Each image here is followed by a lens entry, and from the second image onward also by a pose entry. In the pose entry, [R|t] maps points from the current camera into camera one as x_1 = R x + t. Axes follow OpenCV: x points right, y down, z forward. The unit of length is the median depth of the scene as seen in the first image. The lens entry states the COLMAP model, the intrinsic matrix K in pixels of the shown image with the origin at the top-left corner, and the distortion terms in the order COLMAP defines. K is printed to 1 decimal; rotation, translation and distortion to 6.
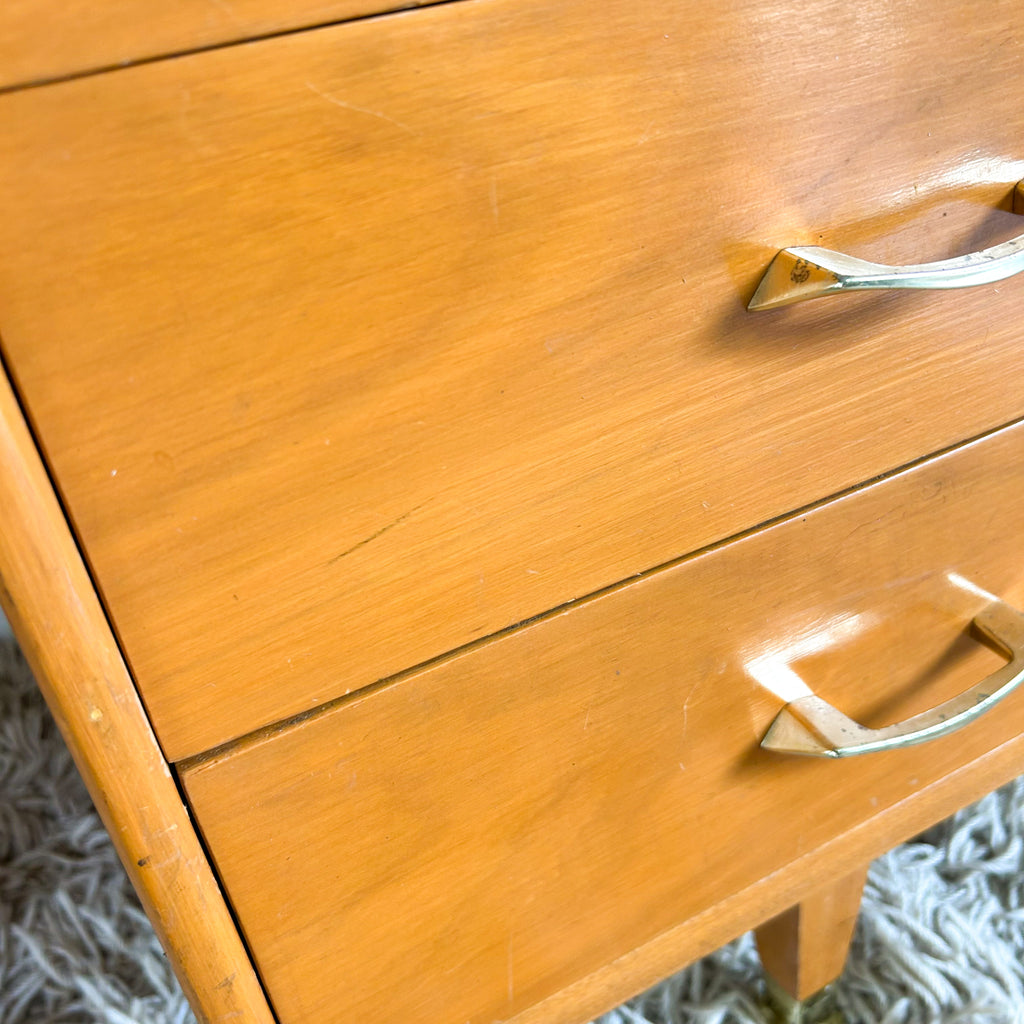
lens RADIAL K [[1042.4, 0, 513.0], [0, 1042.4, 496.3], [0, 0, 1]] dist [0.021114, -0.037486]
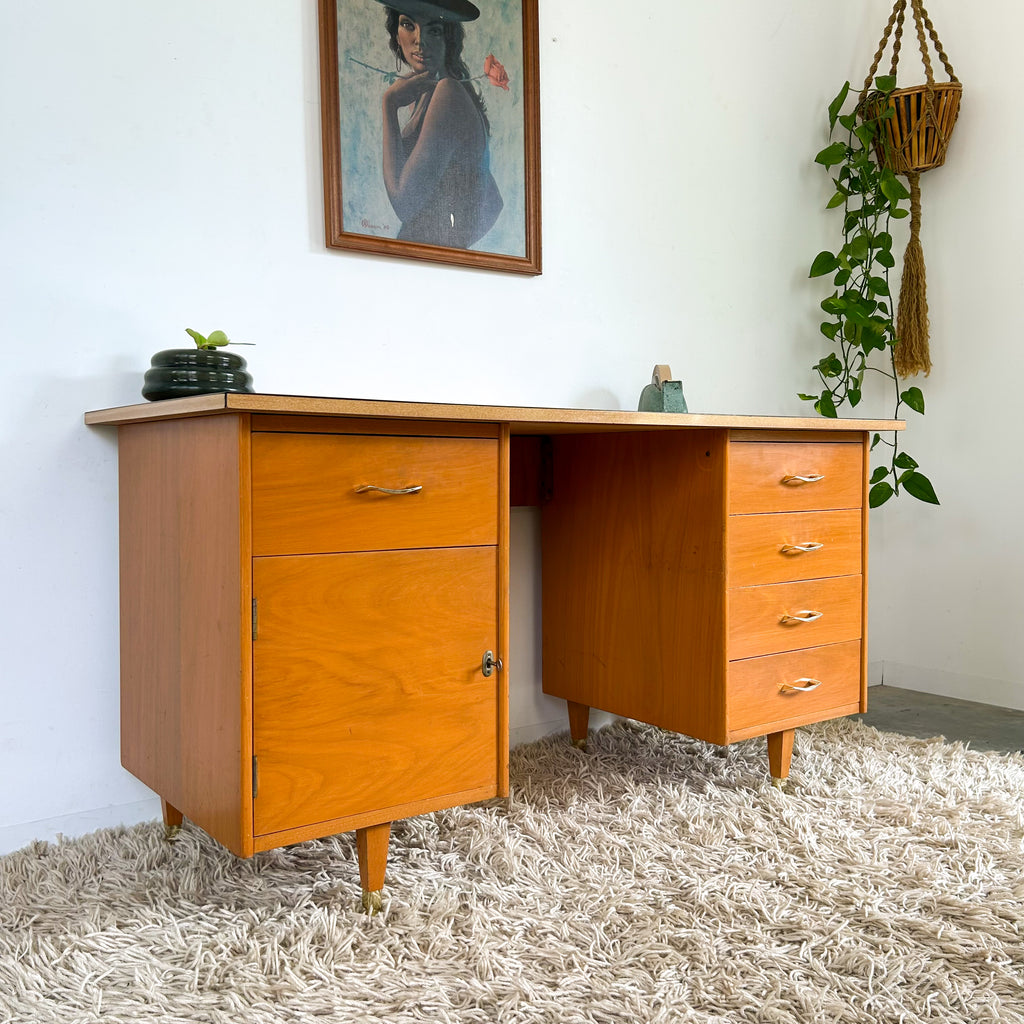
lens RADIAL K [[1043.1, 0, 512.0], [0, 1043.1, 512.0], [0, 0, 1]] dist [0.019671, -0.036987]
pose [[0.975940, 0.127442, 0.176920, -3.413616], [-0.032039, 0.886414, -0.461783, 2.924958], [-0.215674, 0.445004, 0.869170, -6.091827]]
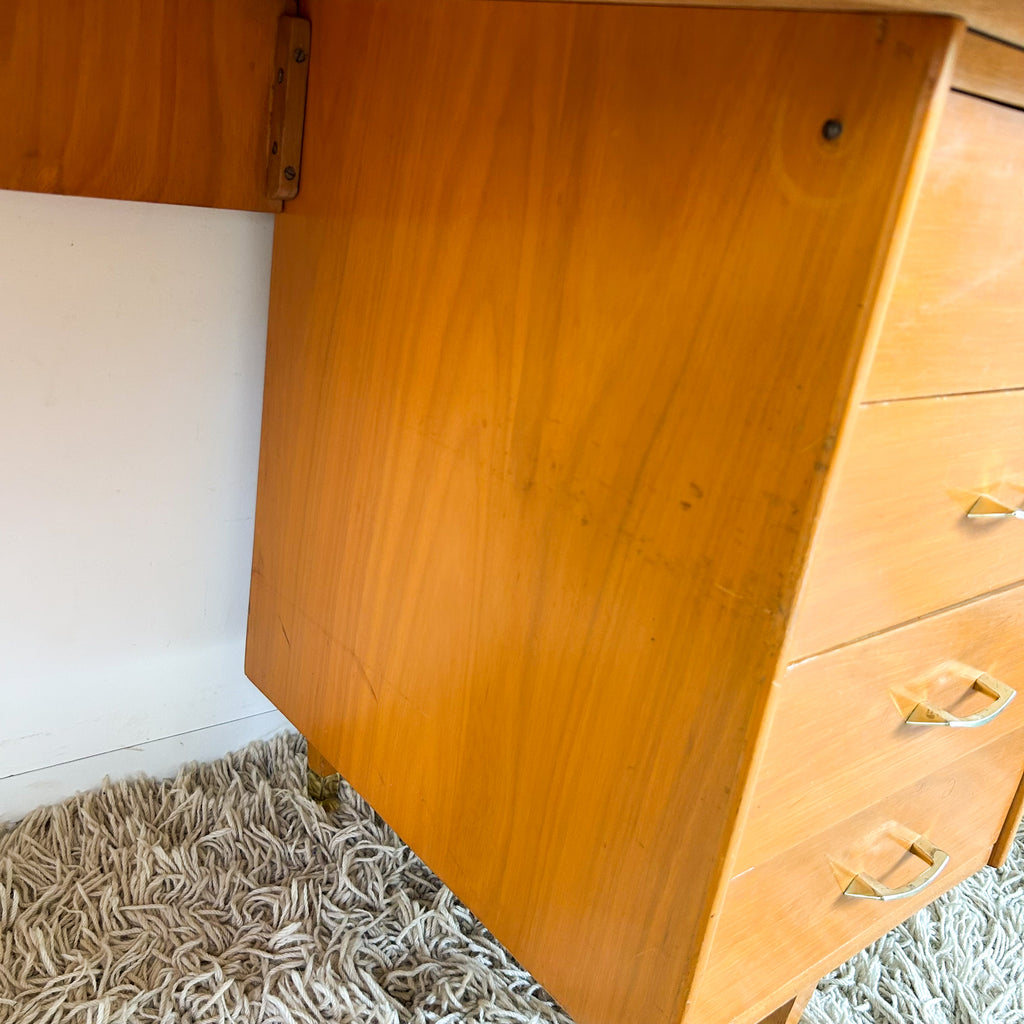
lens RADIAL K [[1027.3, 0, 512.0], [0, 1027.3, 512.0], [0, 0, 1]] dist [0.026486, -0.004778]
pose [[0.935104, 0.189630, 0.299367, -1.581145], [-0.141257, 0.974224, -0.175879, -0.083925], [-0.325003, 0.122178, 0.937788, -1.215050]]
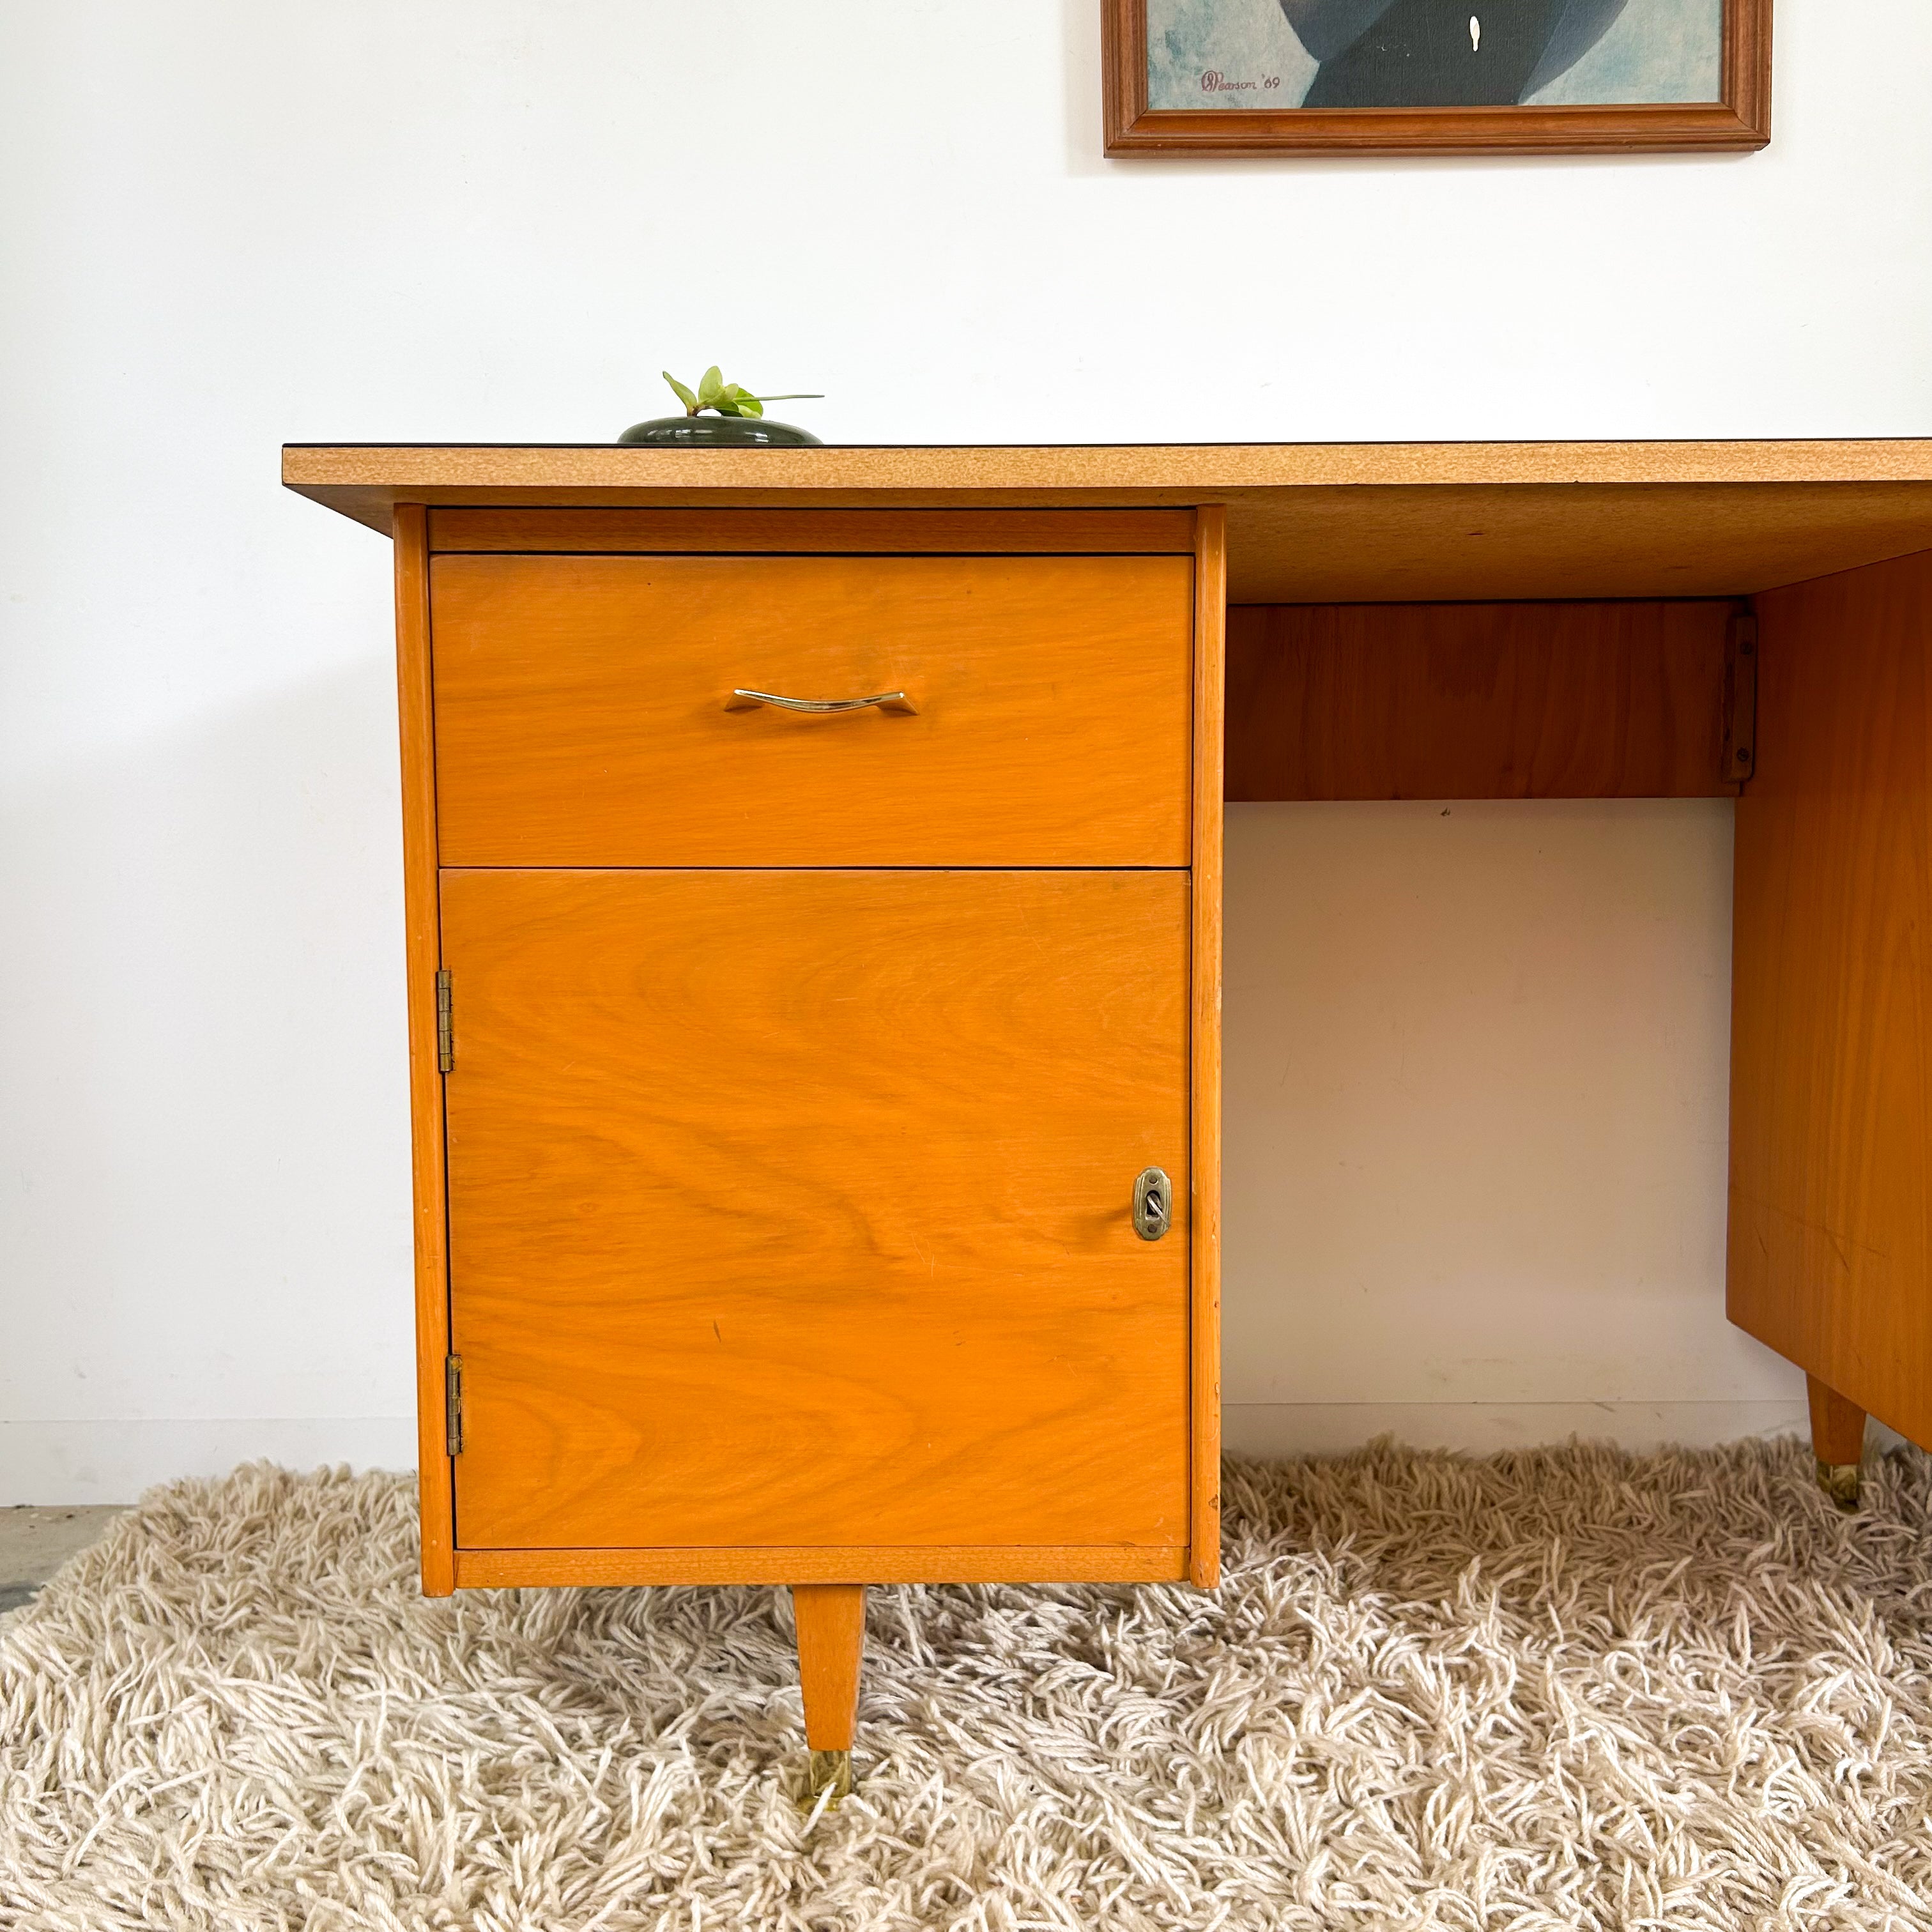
lens RADIAL K [[1956.5, 0, 966.0], [0, 1956.5, 966.0], [0, 0, 1]] dist [0.020474, -0.019623]
pose [[0.889147, 0.163818, -0.427295, -0.886949], [-0.314987, 0.896427, -0.311772, 1.759663], [0.331965, 0.411803, 0.848656, -3.970086]]
